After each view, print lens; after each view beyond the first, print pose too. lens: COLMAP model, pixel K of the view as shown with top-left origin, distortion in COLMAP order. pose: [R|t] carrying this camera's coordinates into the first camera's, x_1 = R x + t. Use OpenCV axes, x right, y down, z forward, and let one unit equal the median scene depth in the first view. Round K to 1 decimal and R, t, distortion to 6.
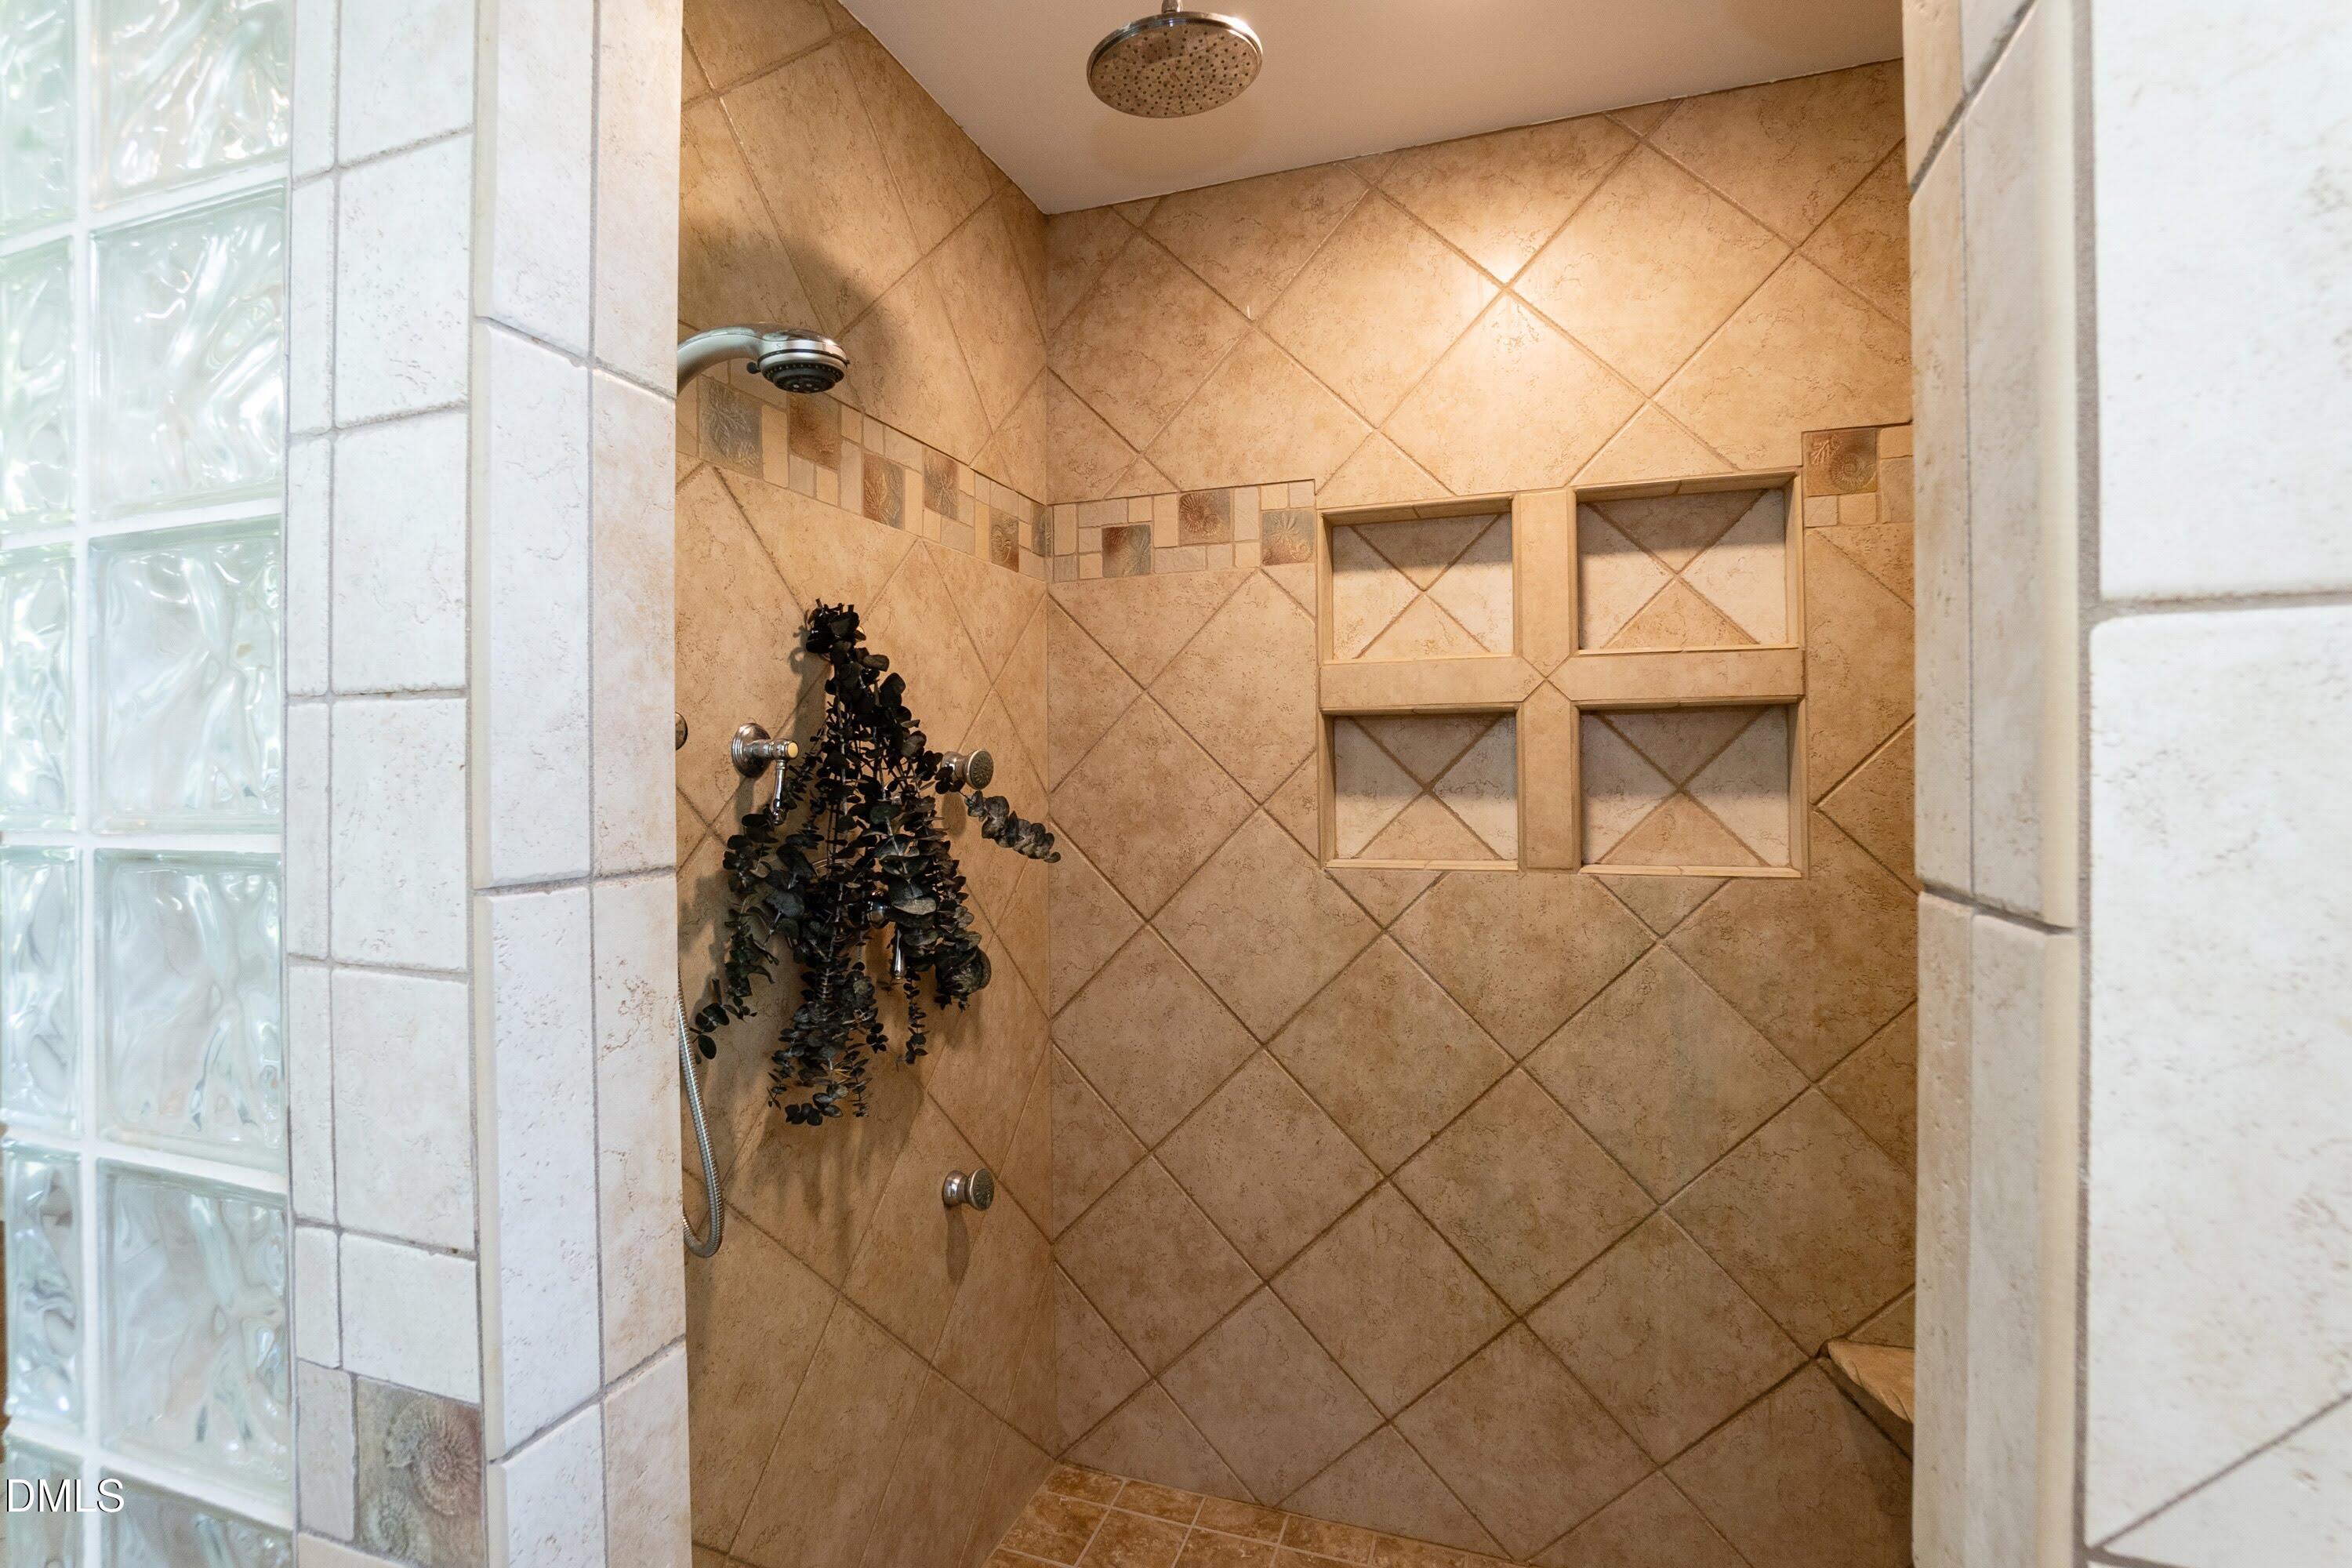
lens RADIAL K [[1064.5, 0, 1169.7], [0, 1064.5, 773.7], [0, 0, 1]] dist [-0.019021, 0.000823]
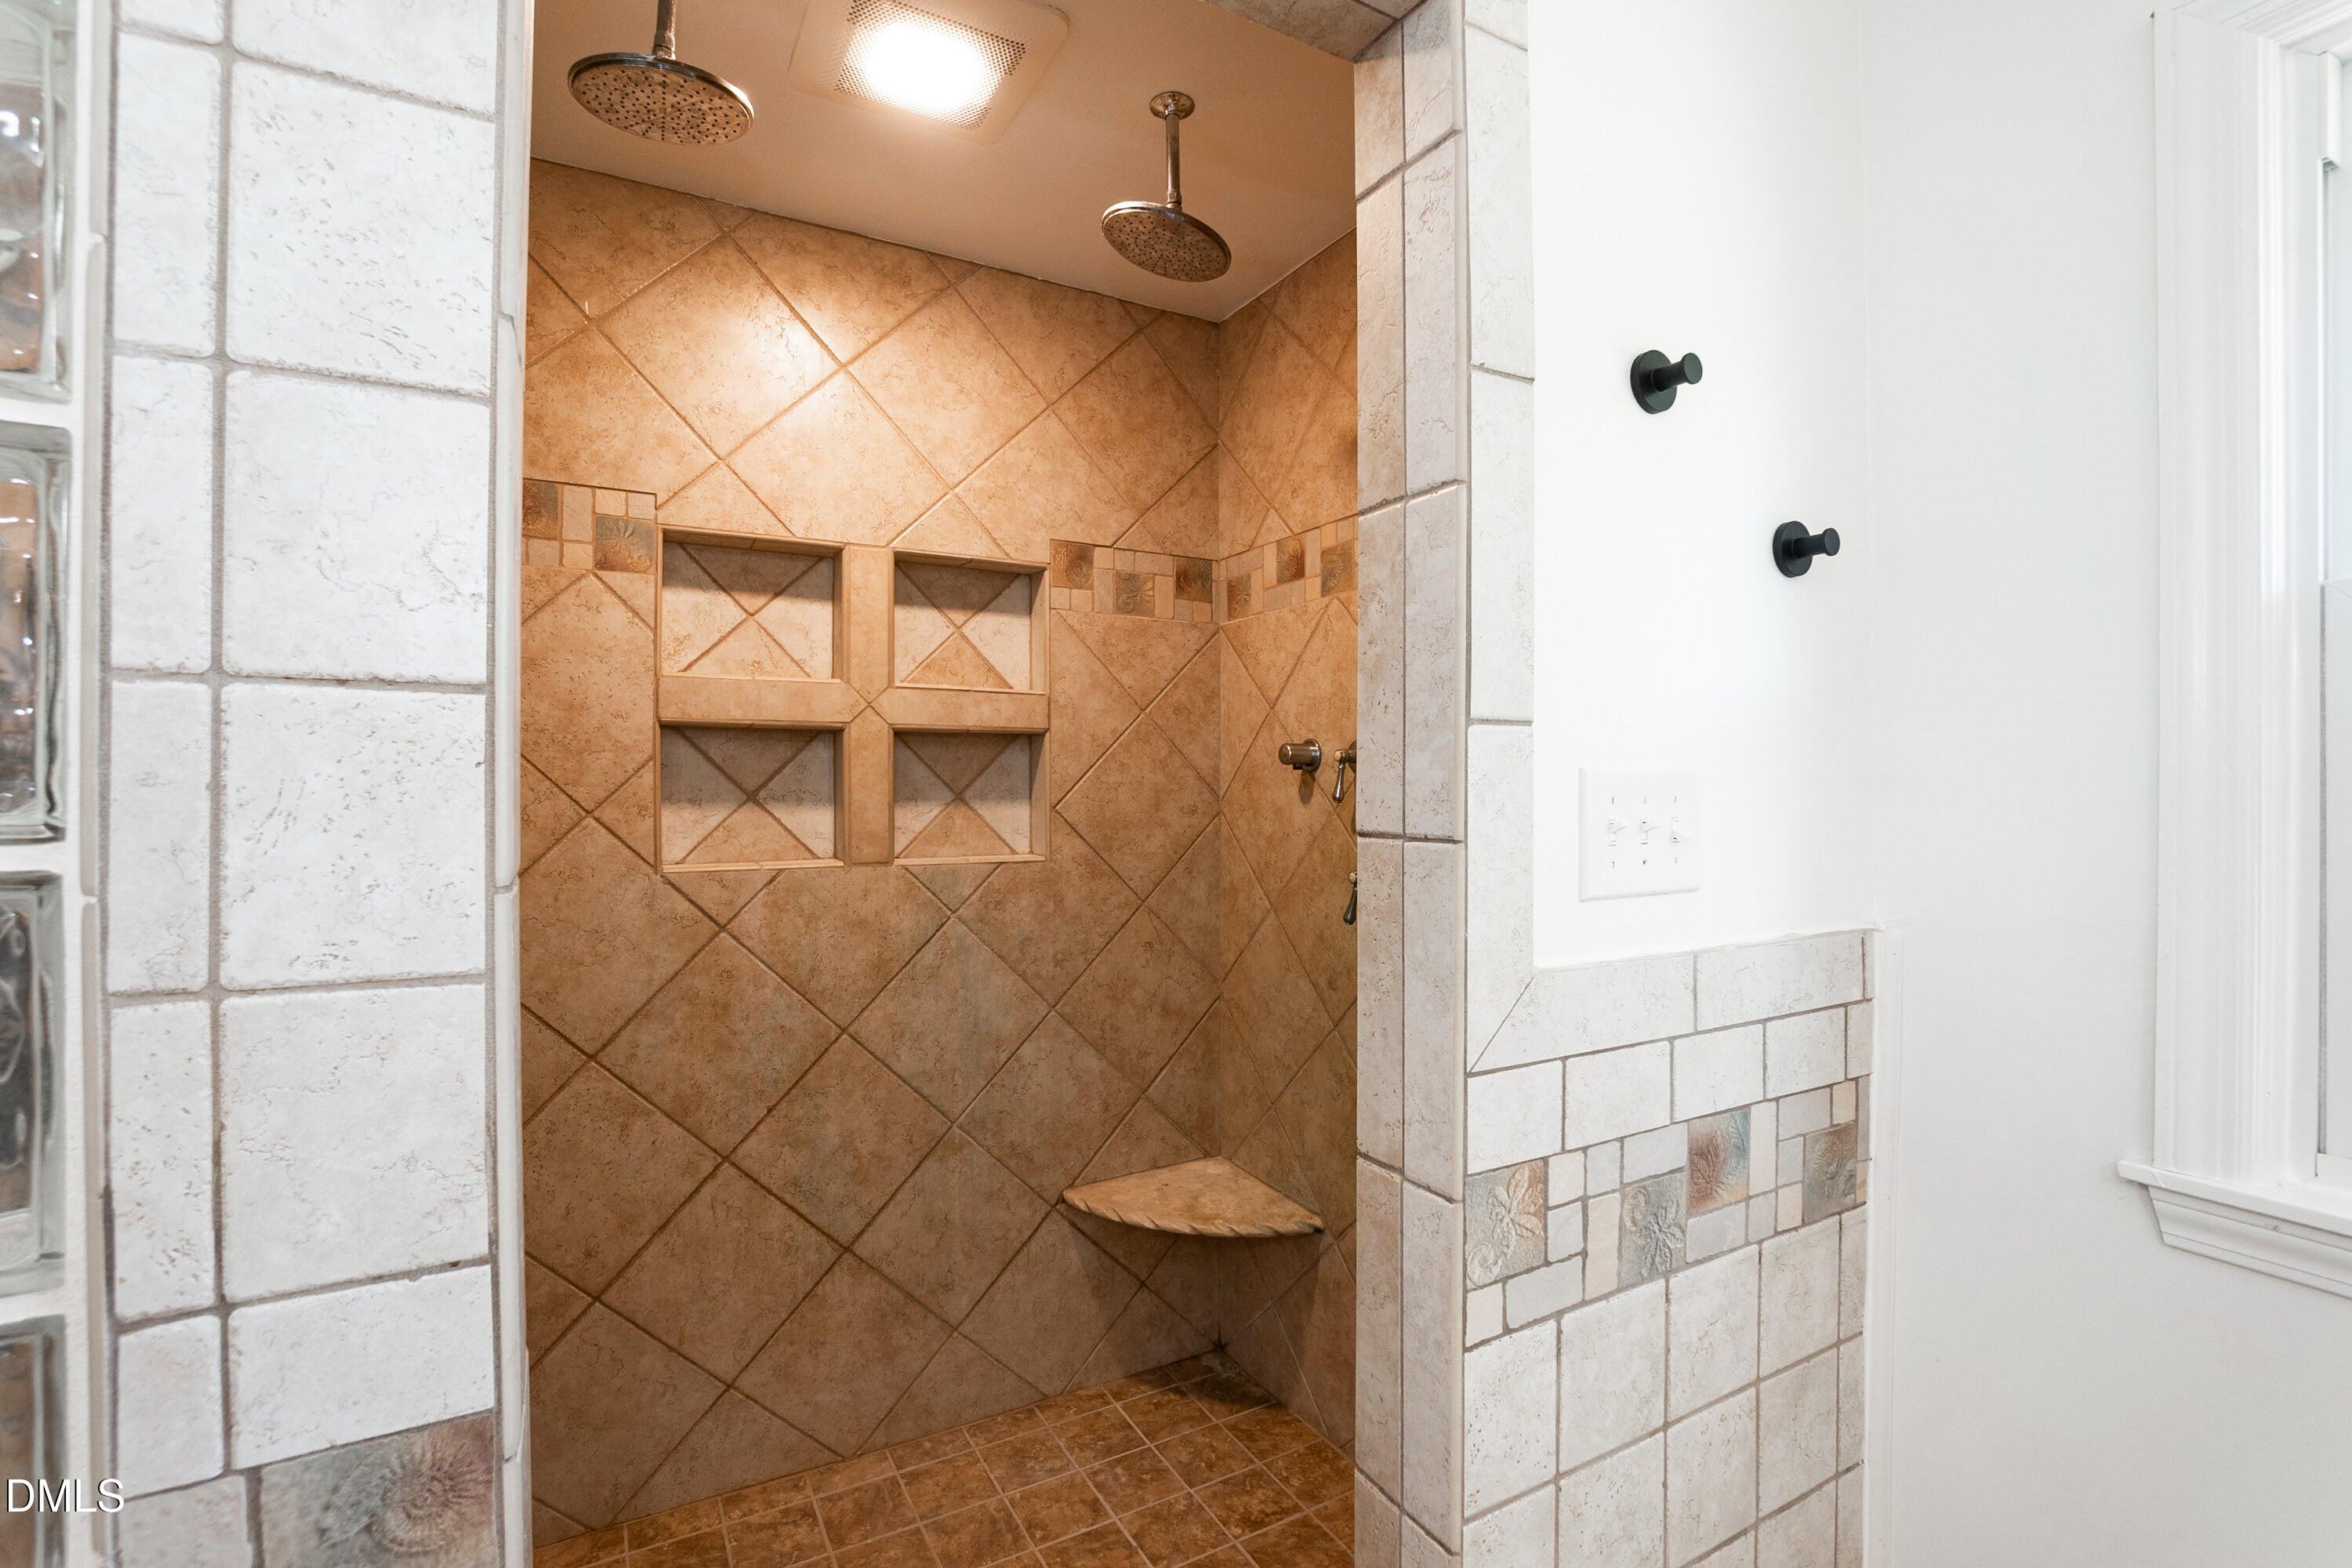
lens RADIAL K [[999.8, 0, 1176.0], [0, 999.8, 784.0], [0, 0, 1]] dist [-0.000522, -0.000025]
pose [[0.695604, 0.009366, 0.718365, -0.209010], [-0.007467, 0.999955, -0.005807, 0.004150], [-0.718387, -0.001324, 0.695643, -0.030285]]
